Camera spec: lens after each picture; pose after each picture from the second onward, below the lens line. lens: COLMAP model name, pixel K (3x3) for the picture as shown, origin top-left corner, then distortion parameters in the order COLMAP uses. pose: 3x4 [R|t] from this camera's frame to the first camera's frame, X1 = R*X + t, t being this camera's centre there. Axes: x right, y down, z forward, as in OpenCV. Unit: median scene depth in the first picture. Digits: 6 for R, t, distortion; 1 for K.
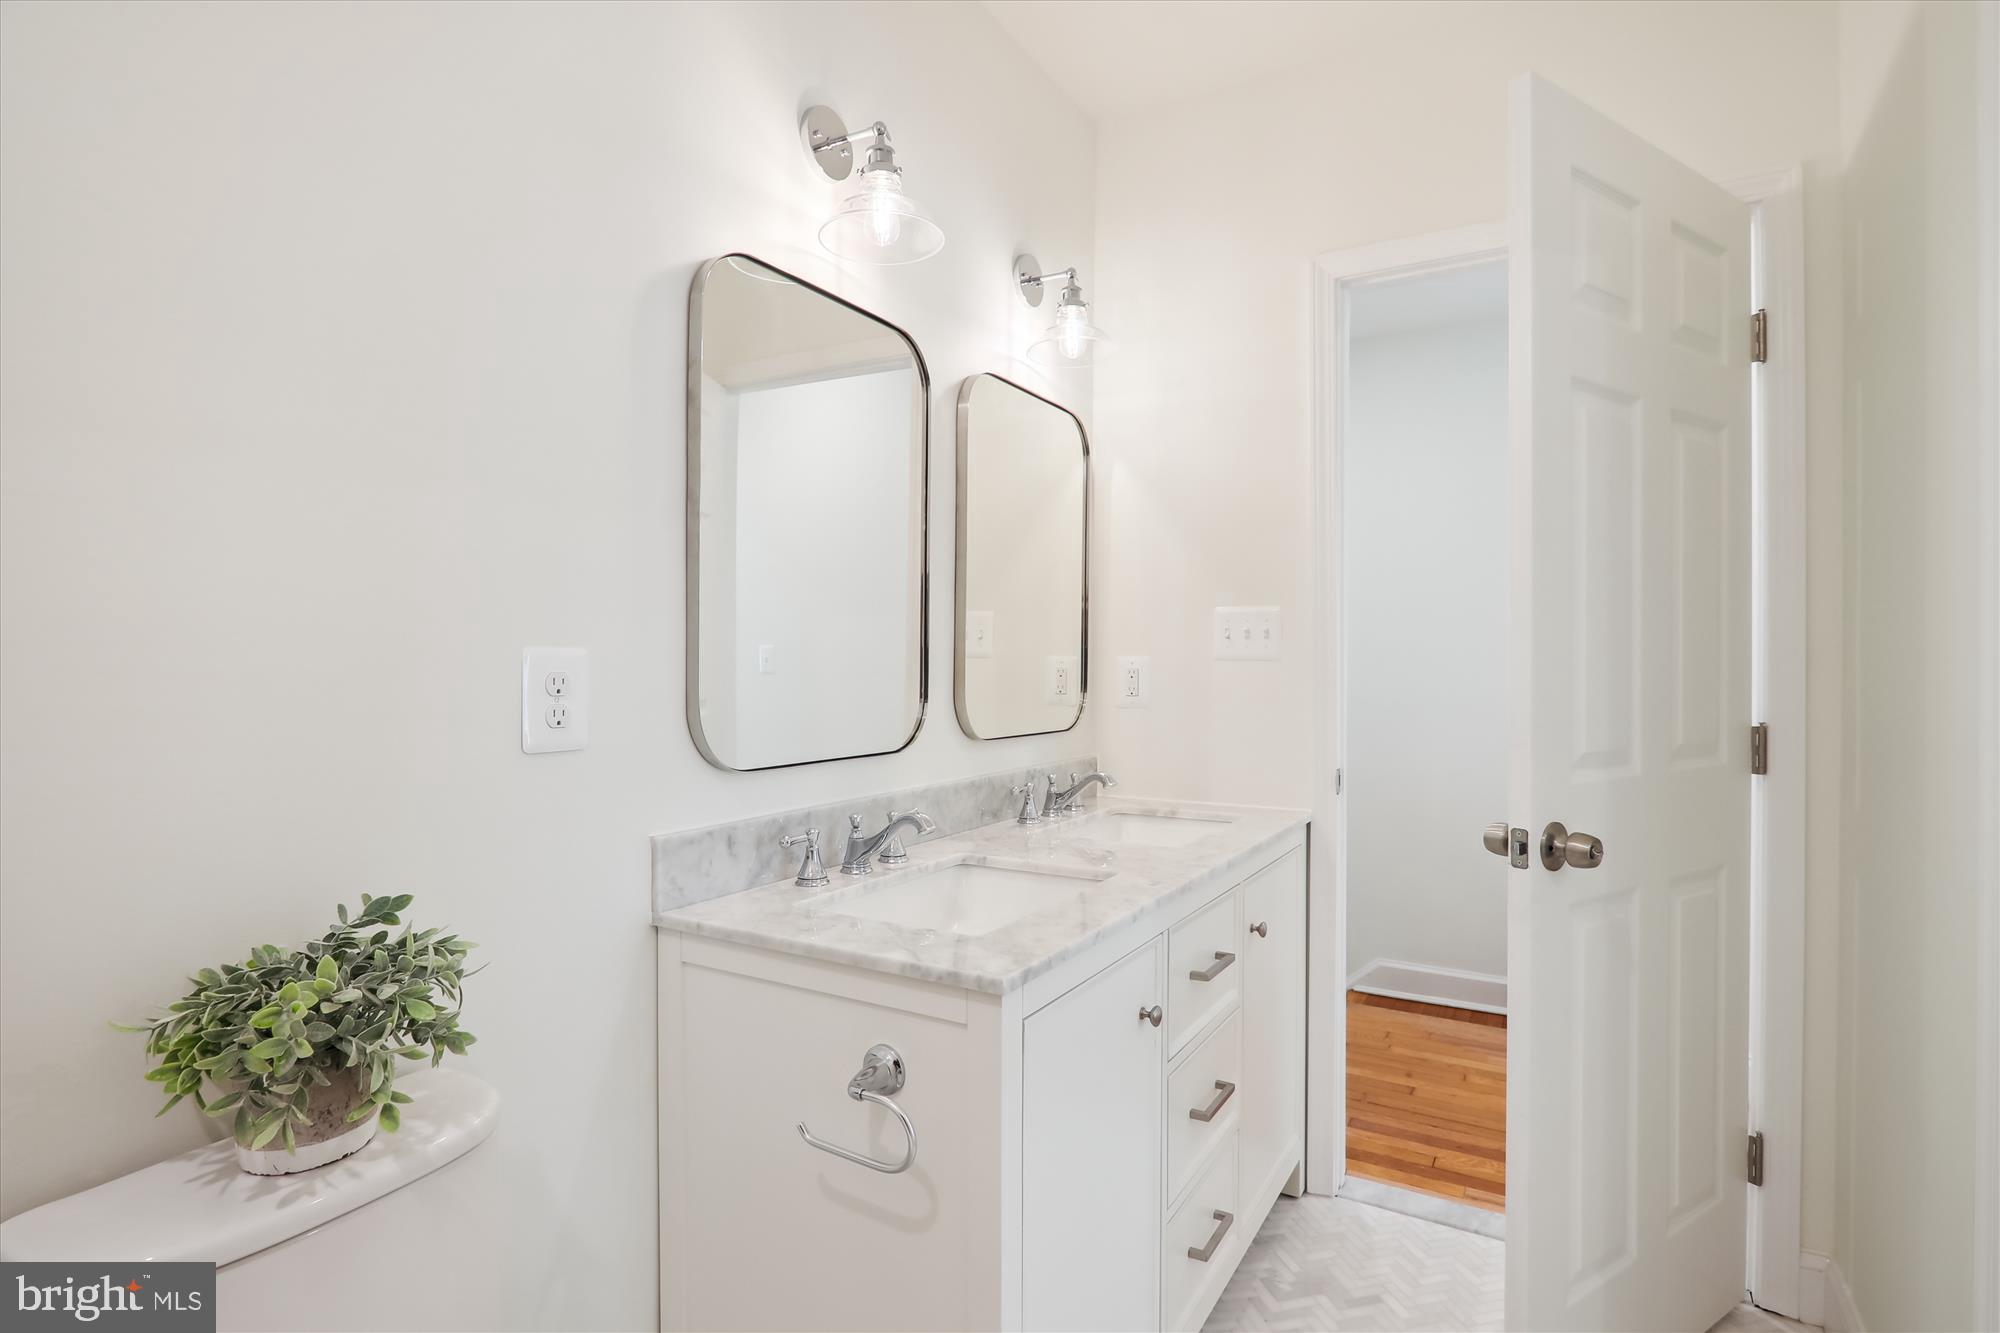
lens RADIAL K [[999.5, 0, 1002.0], [0, 999.5, 668.1], [0, 0, 1]] dist [-0.004217, 0.001182]
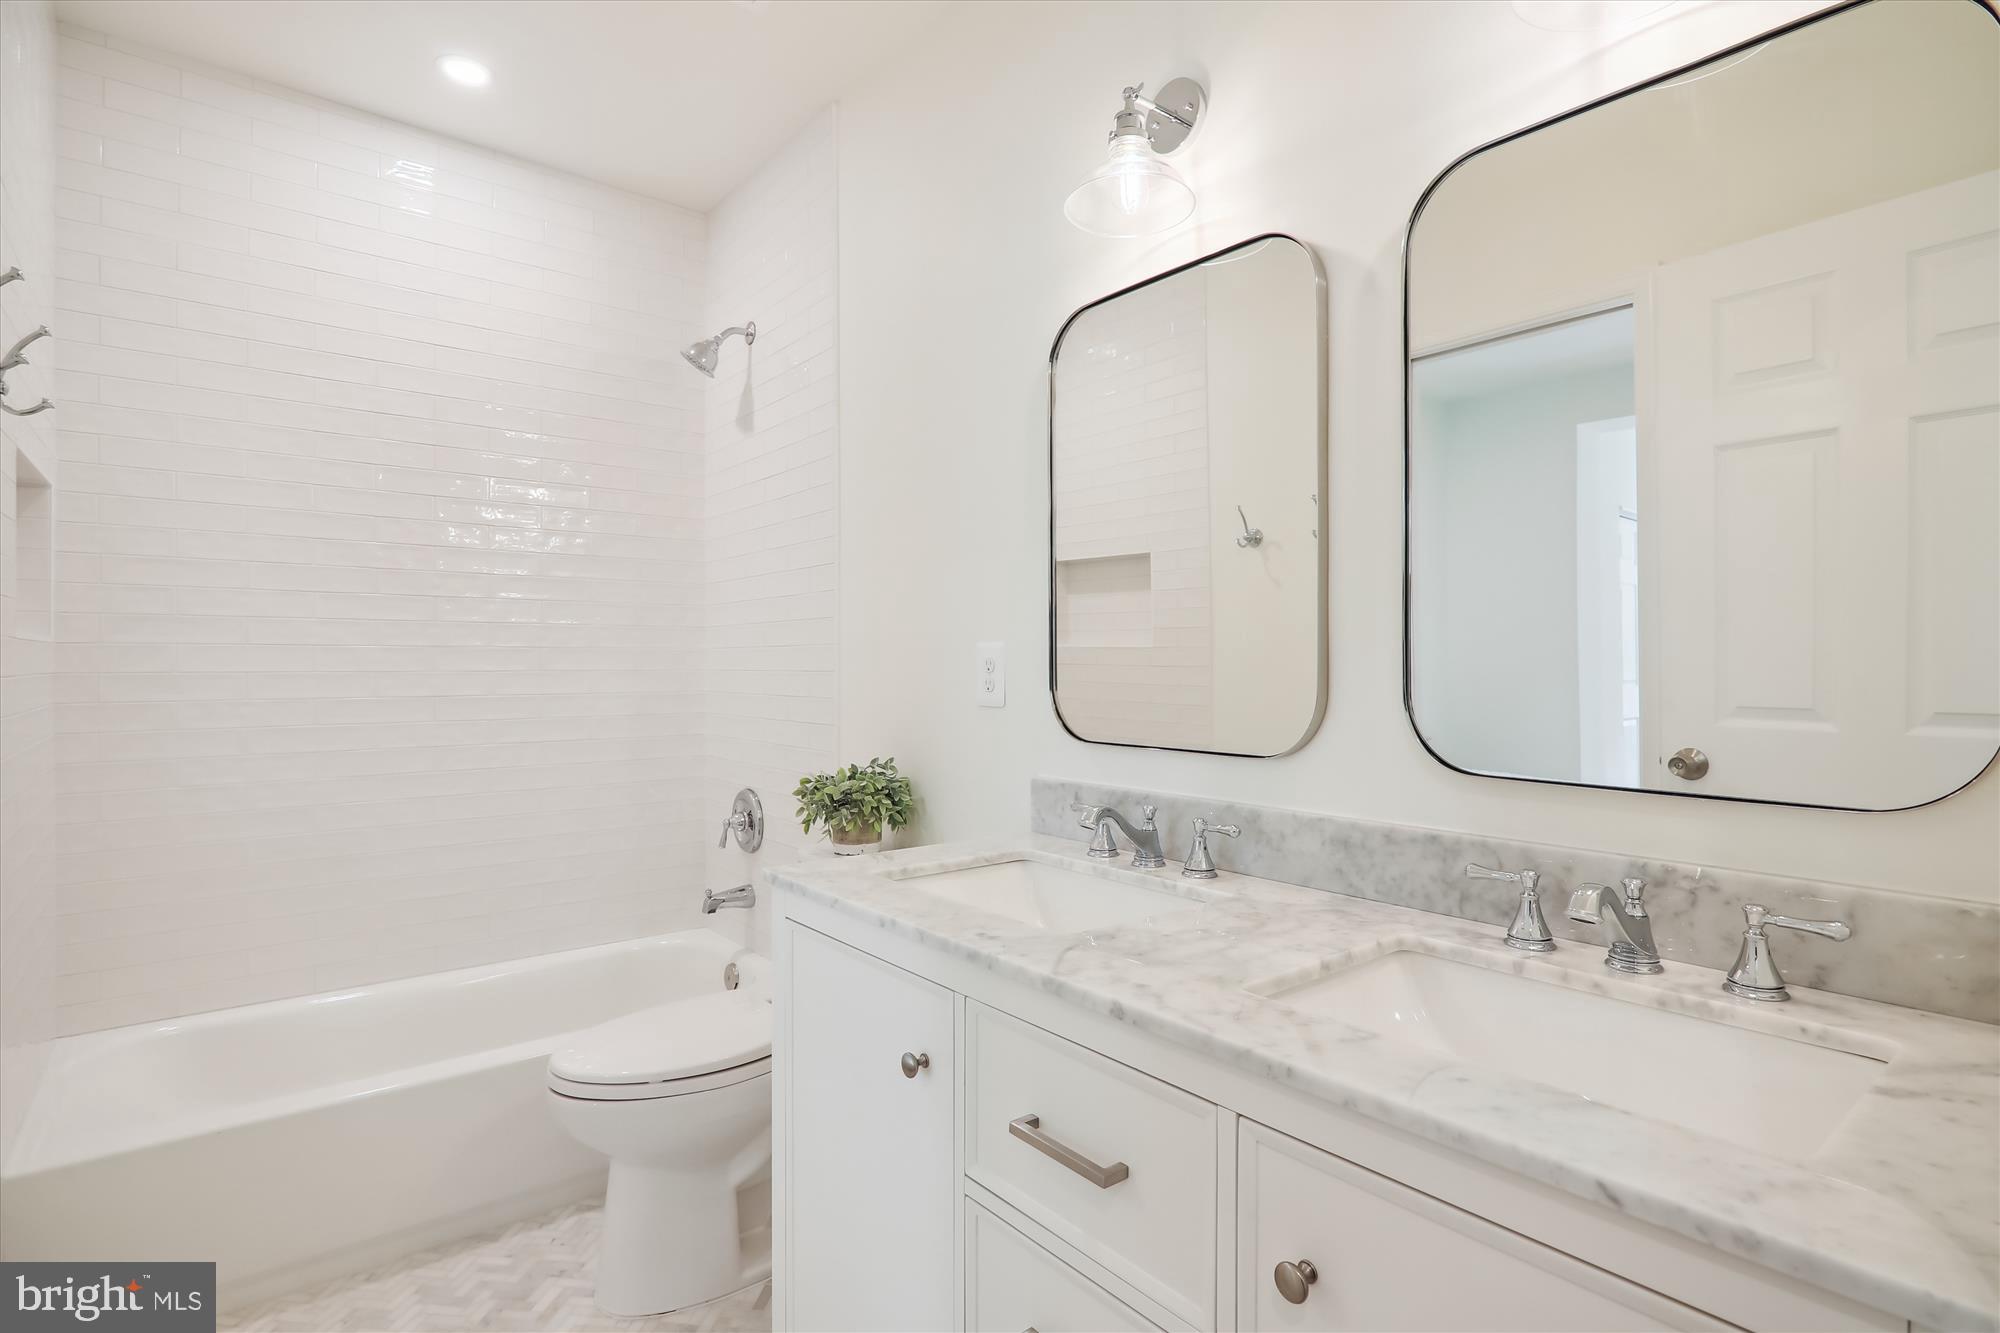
lens RADIAL K [[999.5, 0, 1001.8], [0, 999.5, 658.6], [0, 0, 1]] dist [-0.004217, 0.001182]
pose [[-0.332774, 0.011120, -0.942941, 0.904377], [0.003707, 0.999938, 0.010484, -0.008753], [0.942999, -0.000007, -0.332795, 1.318228]]
